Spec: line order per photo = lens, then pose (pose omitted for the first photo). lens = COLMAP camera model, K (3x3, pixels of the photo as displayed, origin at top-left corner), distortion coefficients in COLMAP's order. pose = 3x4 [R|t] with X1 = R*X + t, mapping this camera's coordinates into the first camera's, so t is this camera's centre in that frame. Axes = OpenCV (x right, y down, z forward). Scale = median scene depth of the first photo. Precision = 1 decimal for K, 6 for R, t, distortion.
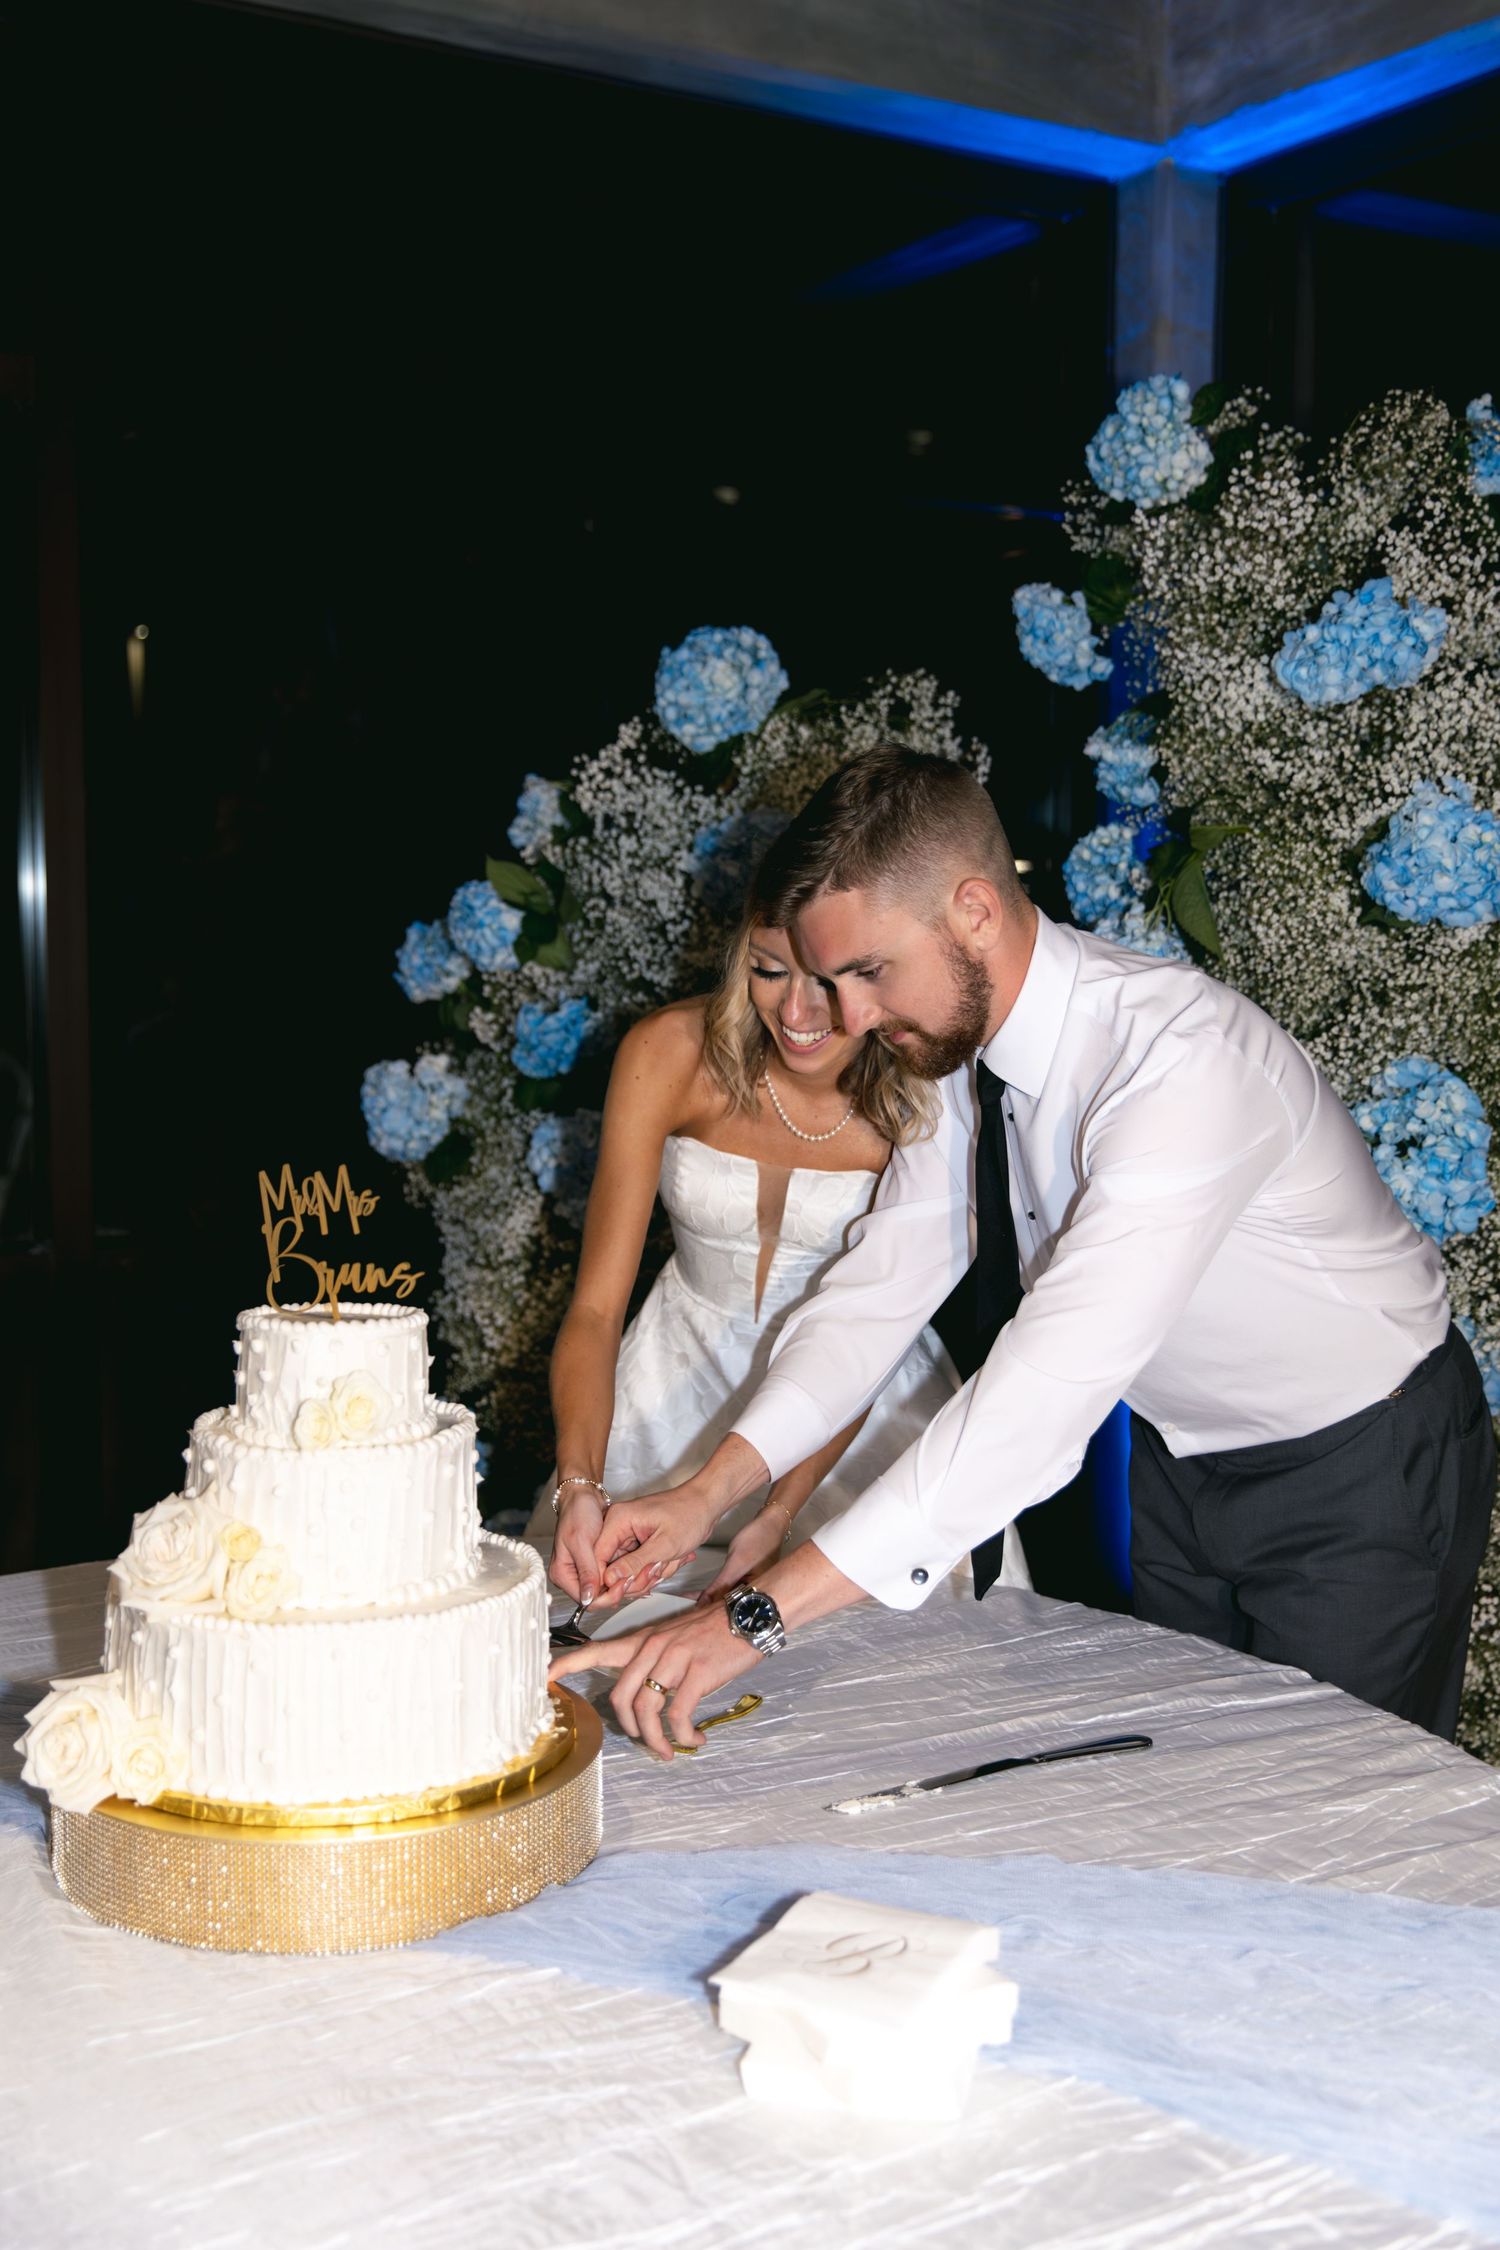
lens RADIAL K [[2540.9, 0, 750.0], [0, 2540.9, 1125.0], [0, 0, 1]] dist [0.002127, -0.017196]
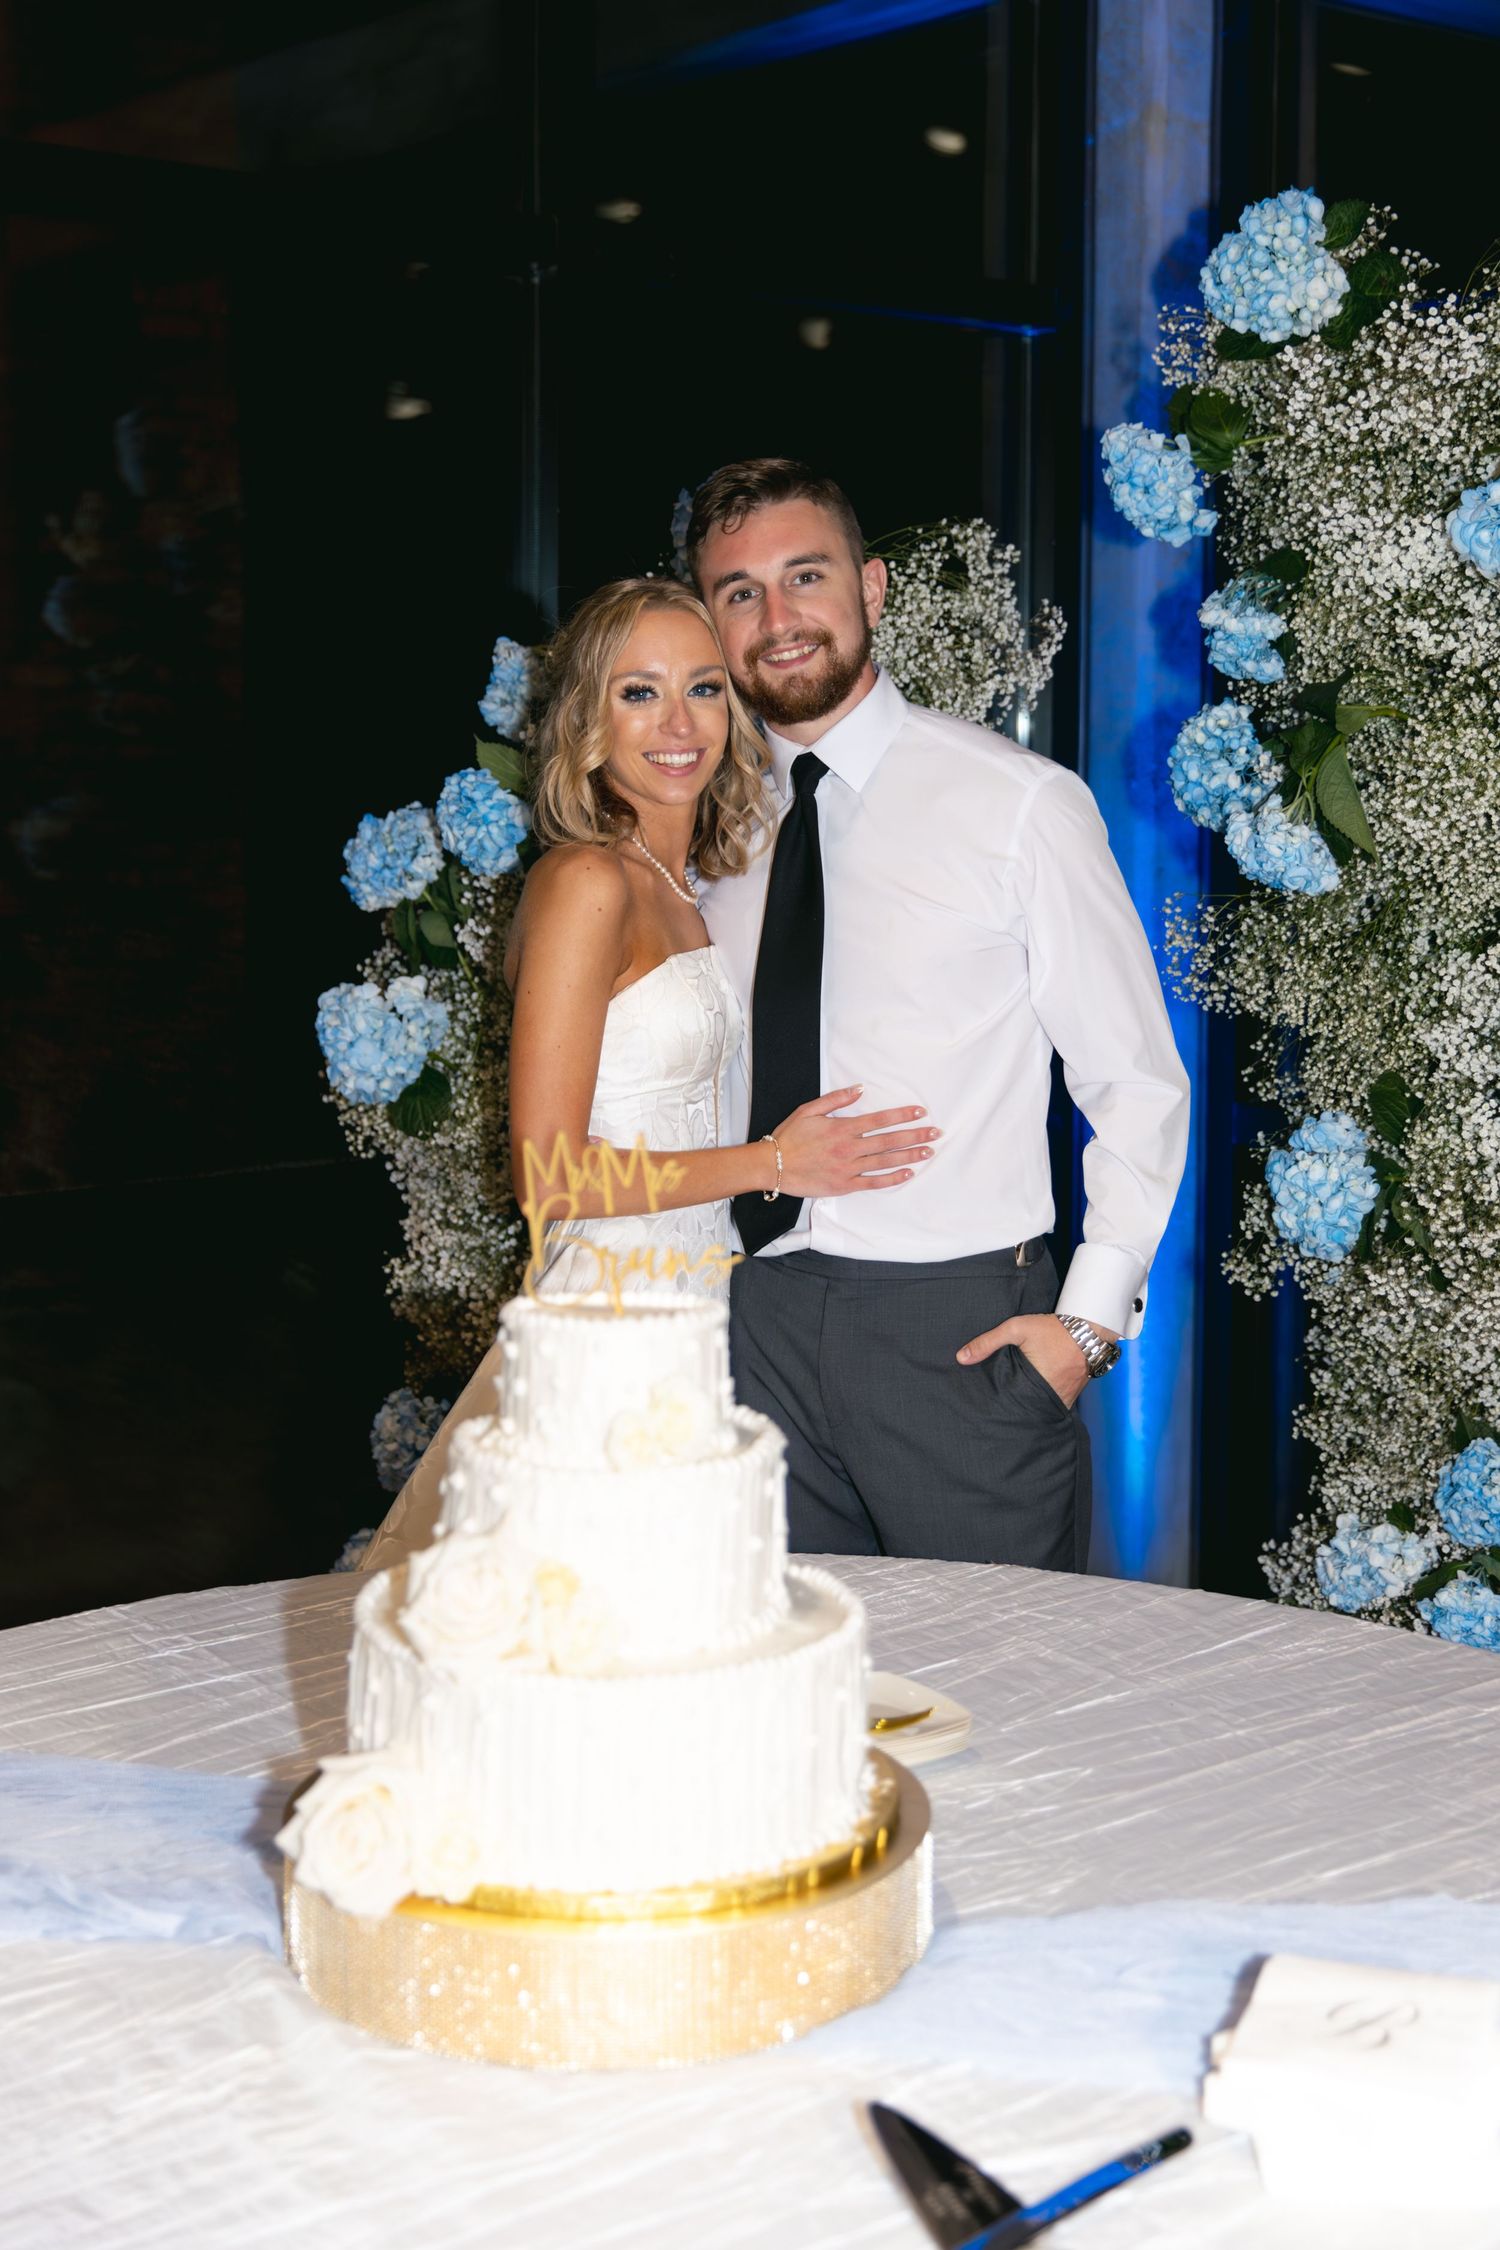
lens RADIAL K [[3068.6, 0, 751.0], [0, 3068.6, 1012.1], [0, 0, 1]] dist [-0.000065, -0.037311]
pose [[0.986489, -0.015671, 0.163078, -0.197485], [0.015755, 0.999876, 0.000779, -0.016414], [-0.163070, 0.001801, 0.986613, -0.009530]]
